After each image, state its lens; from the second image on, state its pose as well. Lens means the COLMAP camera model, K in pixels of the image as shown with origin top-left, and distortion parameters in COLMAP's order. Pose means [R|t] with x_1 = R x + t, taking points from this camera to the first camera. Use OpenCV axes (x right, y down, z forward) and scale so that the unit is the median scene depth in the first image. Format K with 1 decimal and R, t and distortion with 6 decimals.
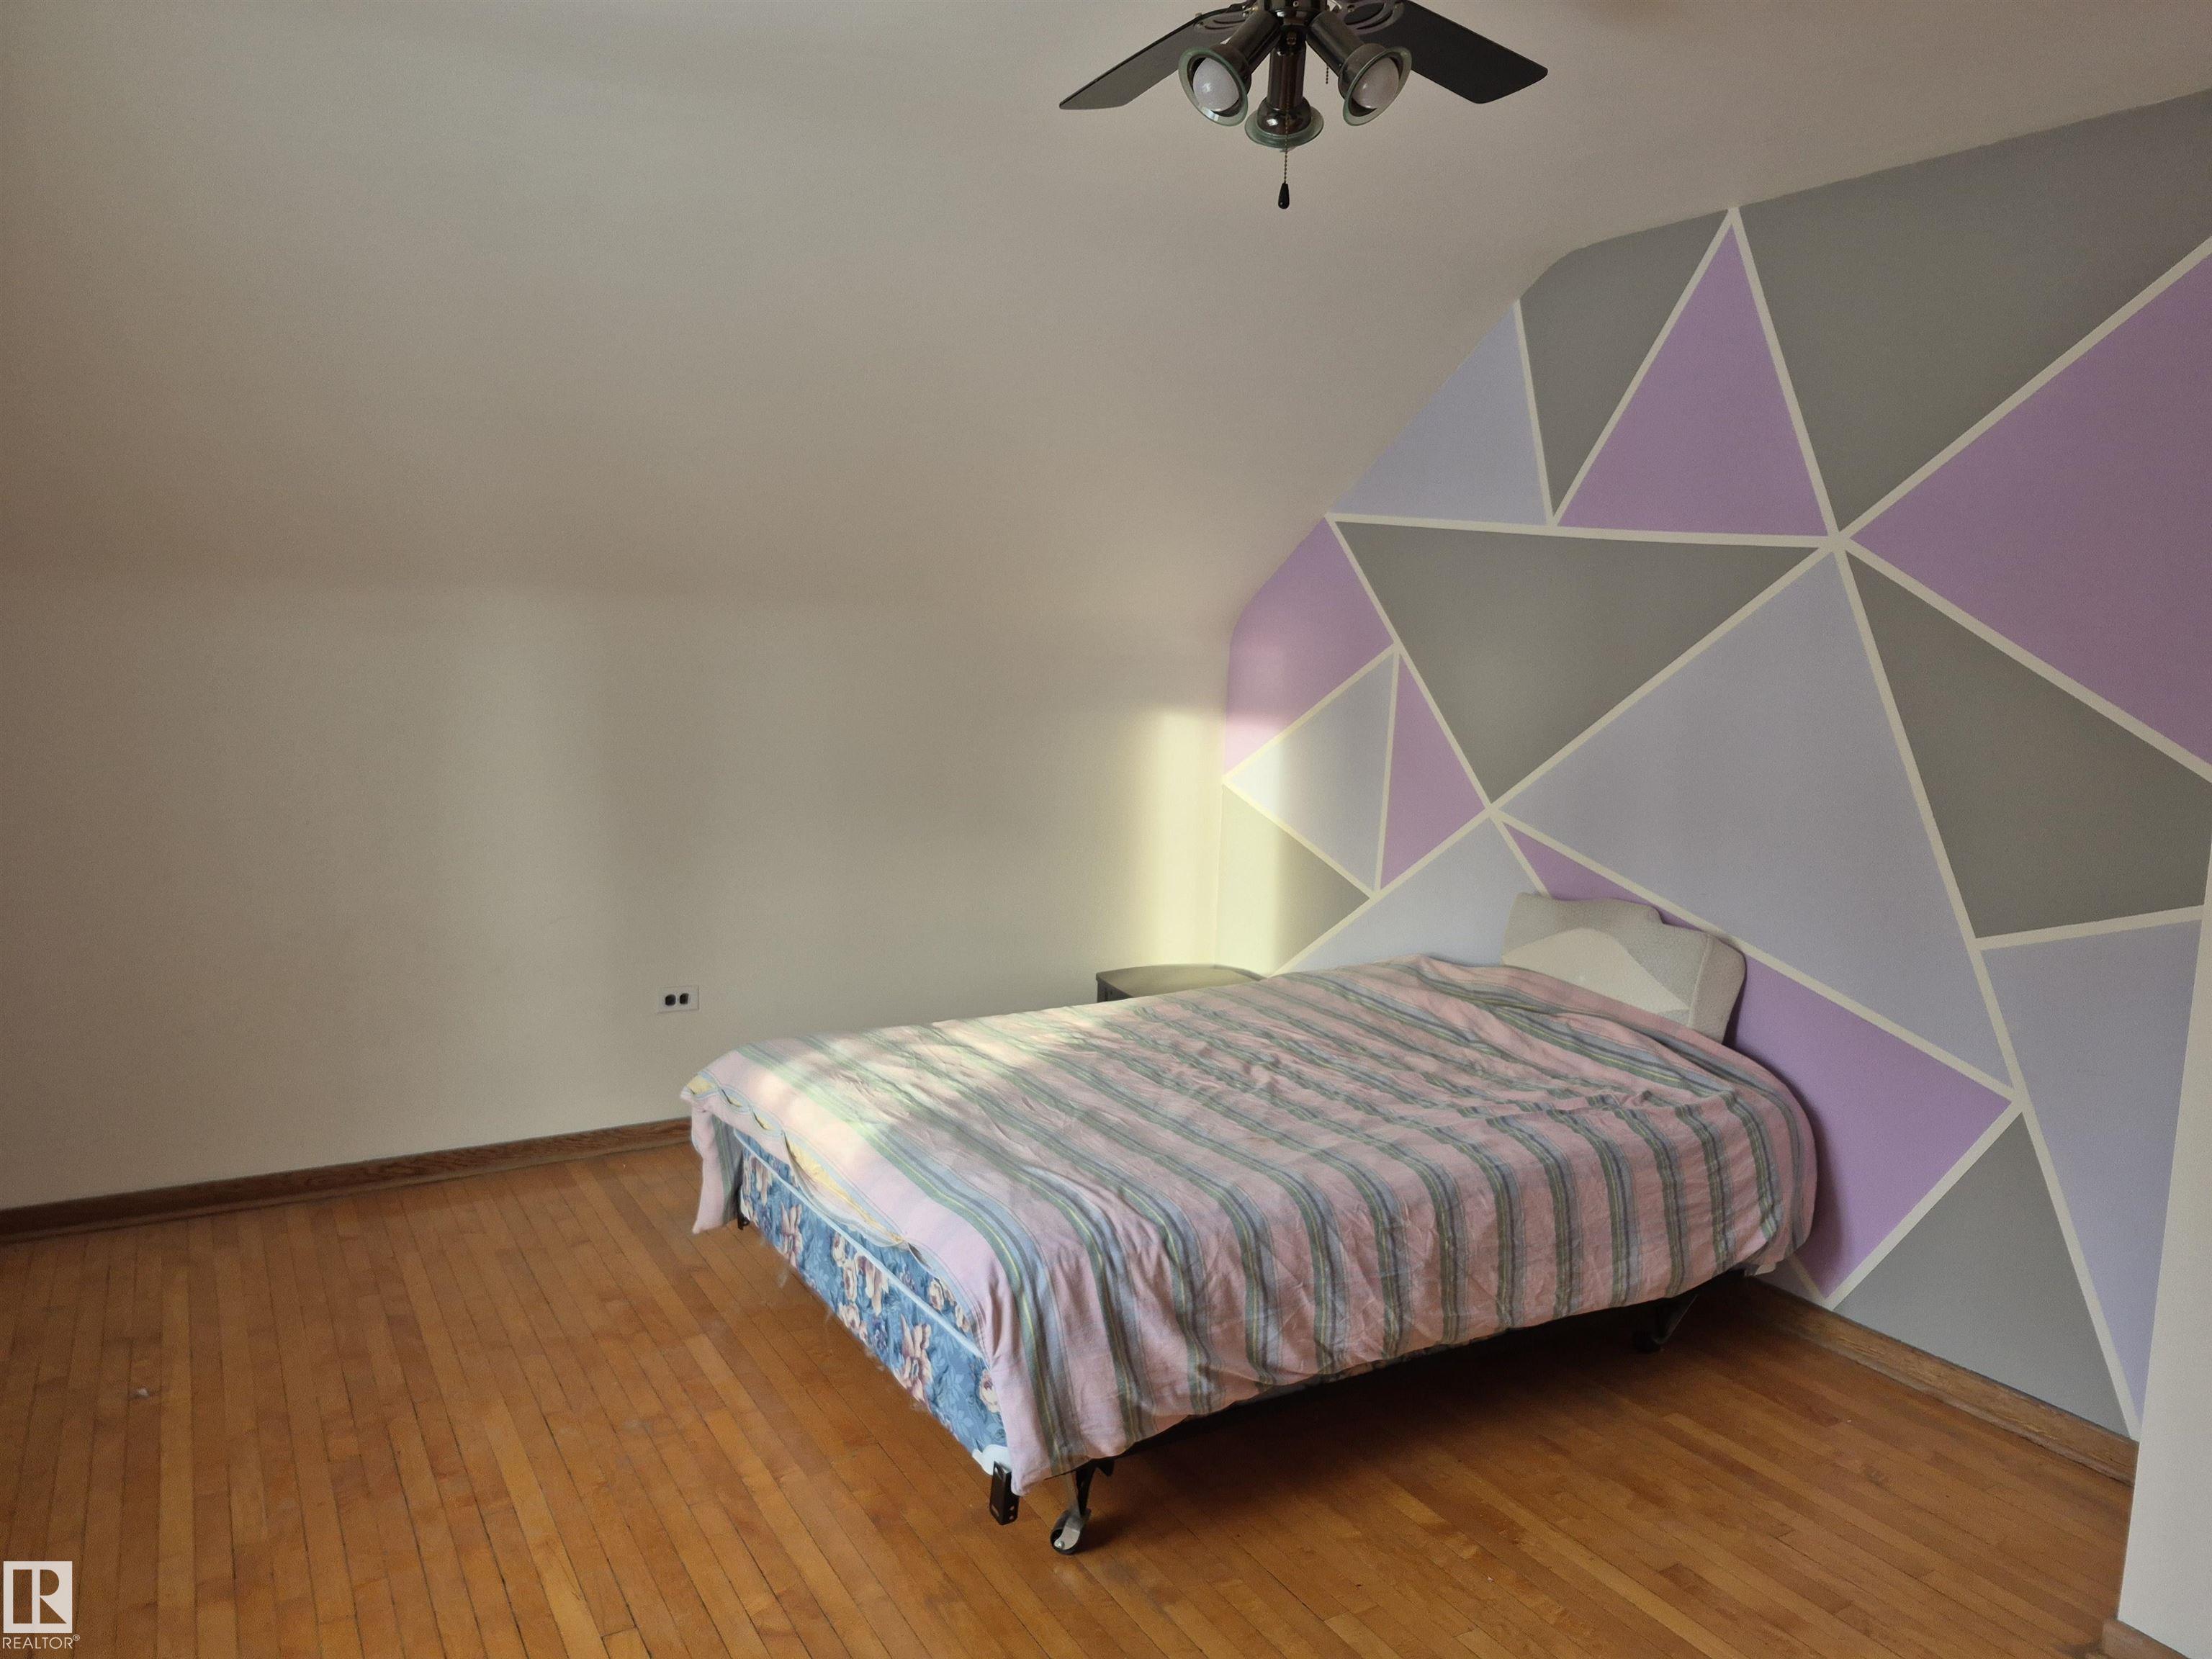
lens RADIAL K [[1538.2, 0, 1104.2], [0, 1538.2, 823.8], [0, 0, 1]] dist [0.073697, -0.068818]
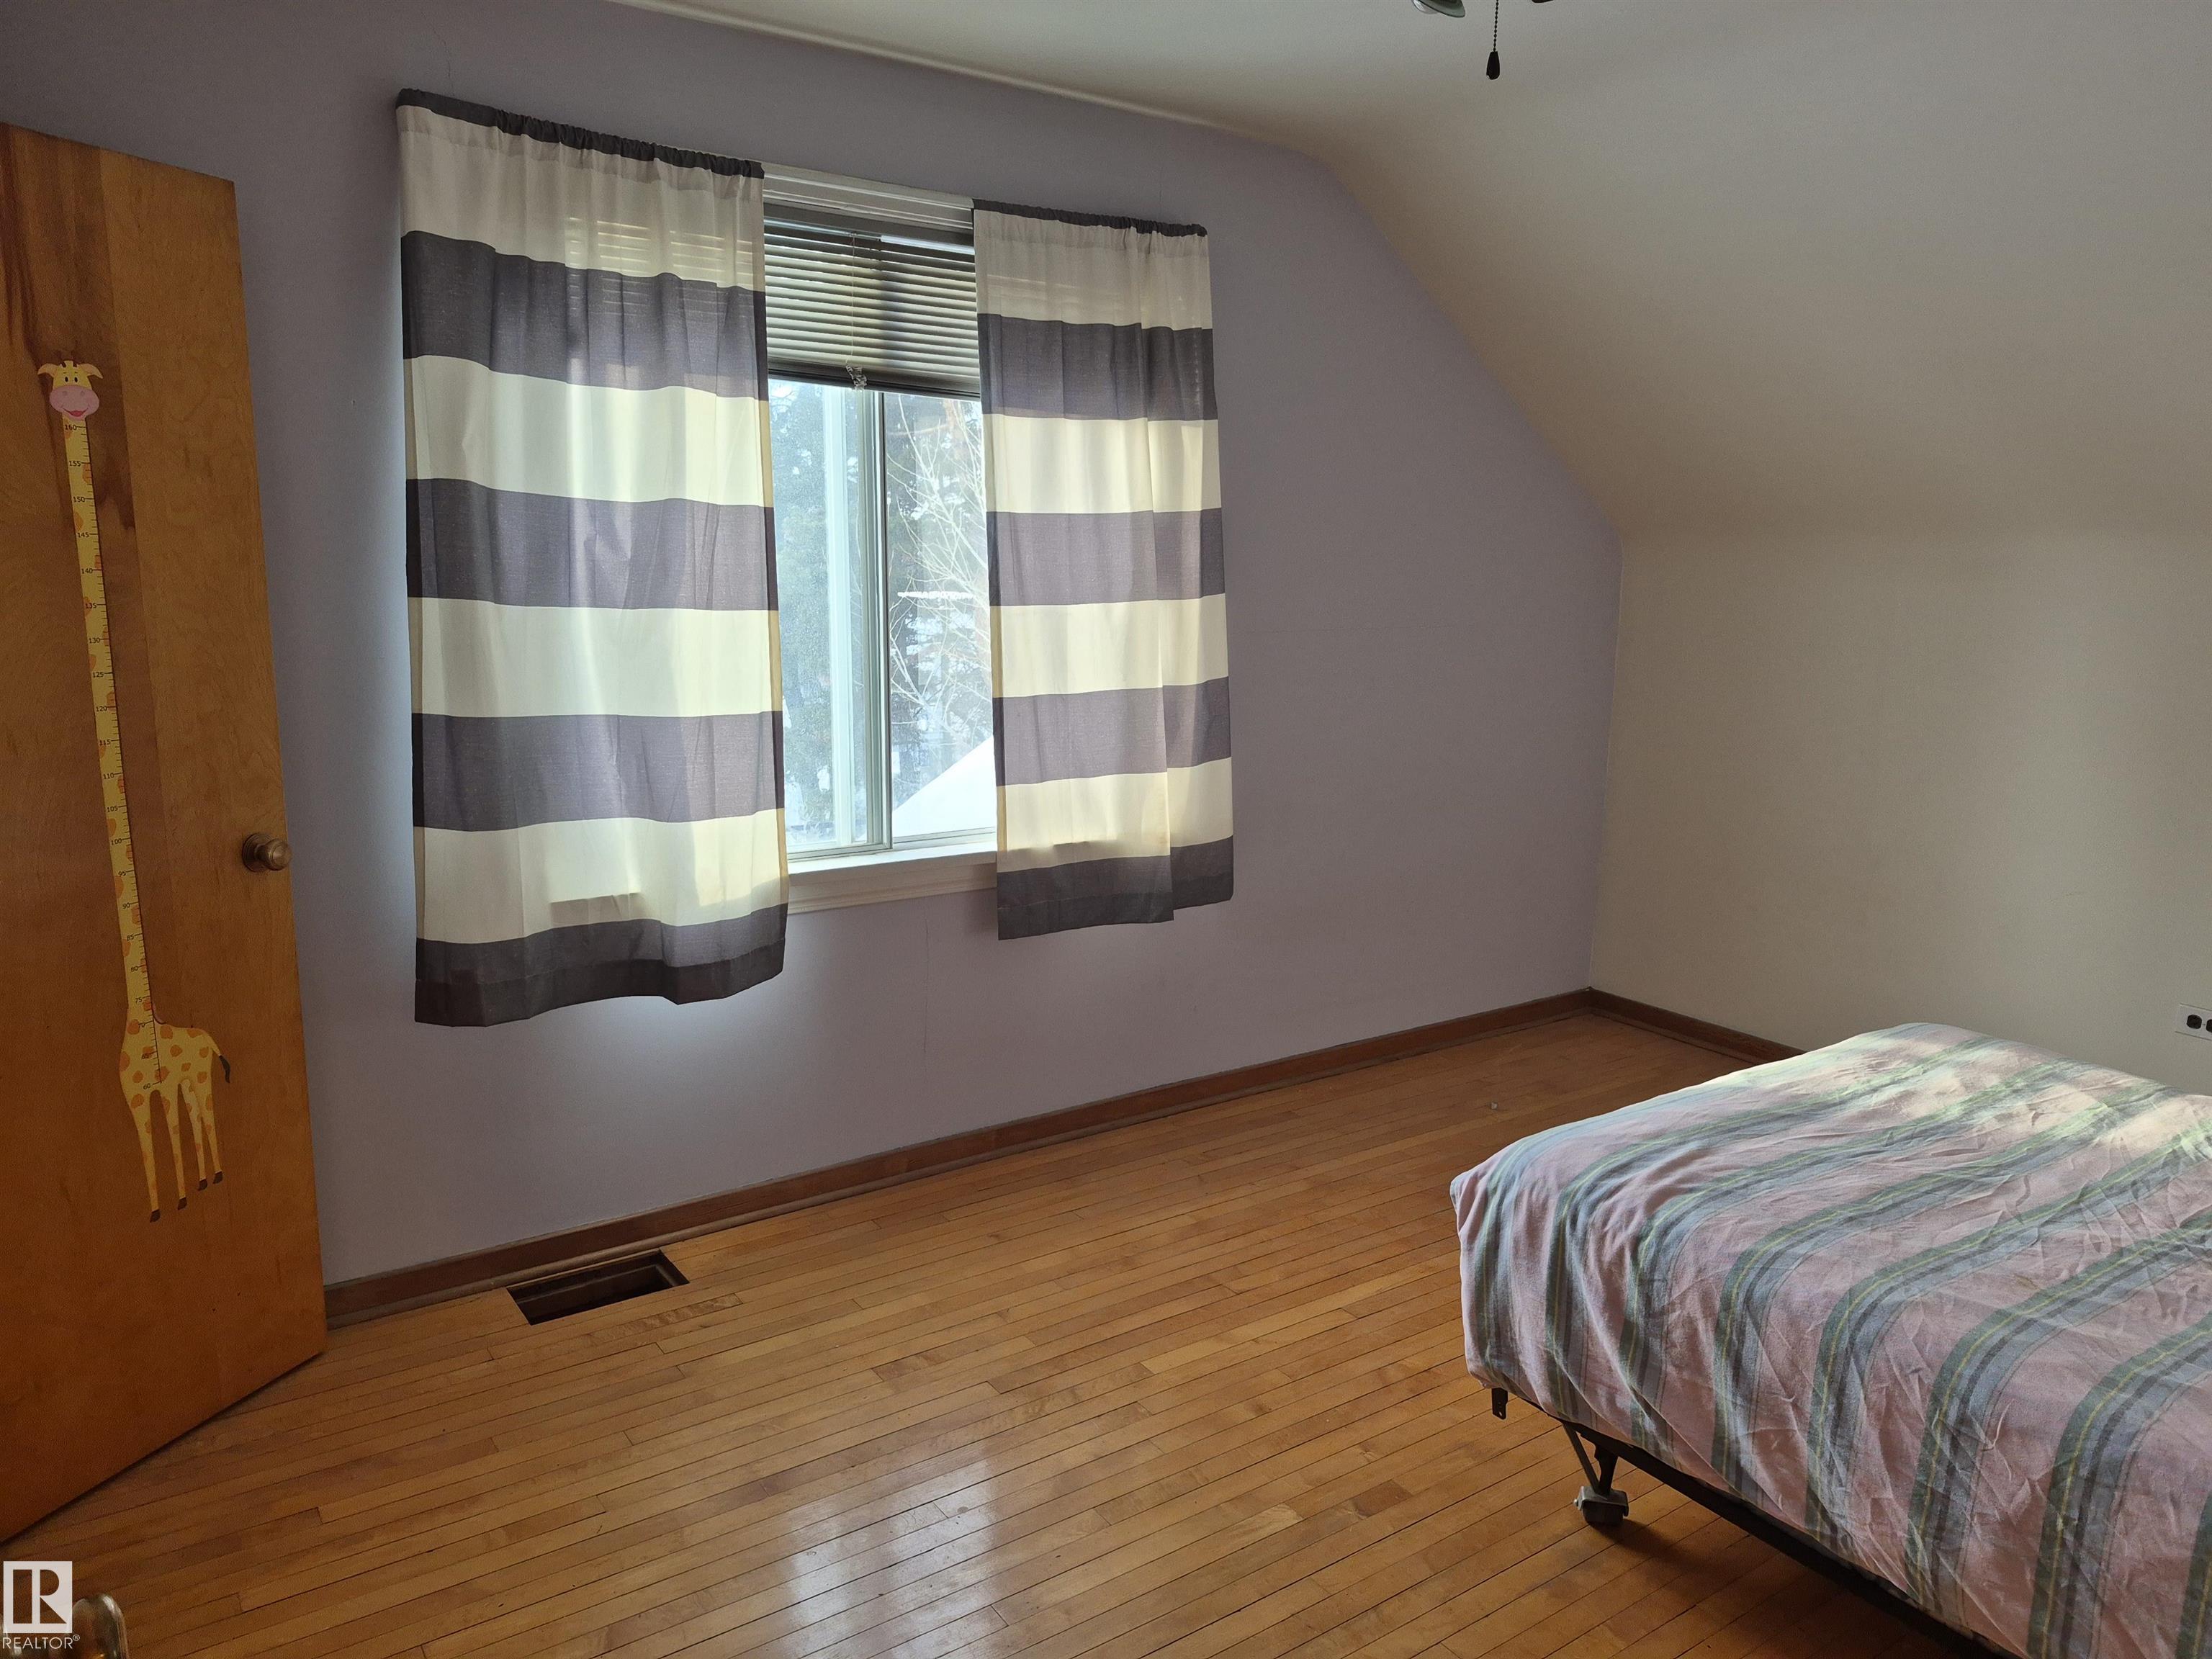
lens RADIAL K [[1538.2, 0, 1113.0], [0, 1538.2, 853.5], [0, 0, 1]] dist [0.073697, -0.068818]
pose [[0.087881, 0.173532, -0.980899, 0.812814], [-0.142911, 0.976719, 0.159989, -0.044055], [0.985826, 0.126122, 0.110635, 0.548466]]
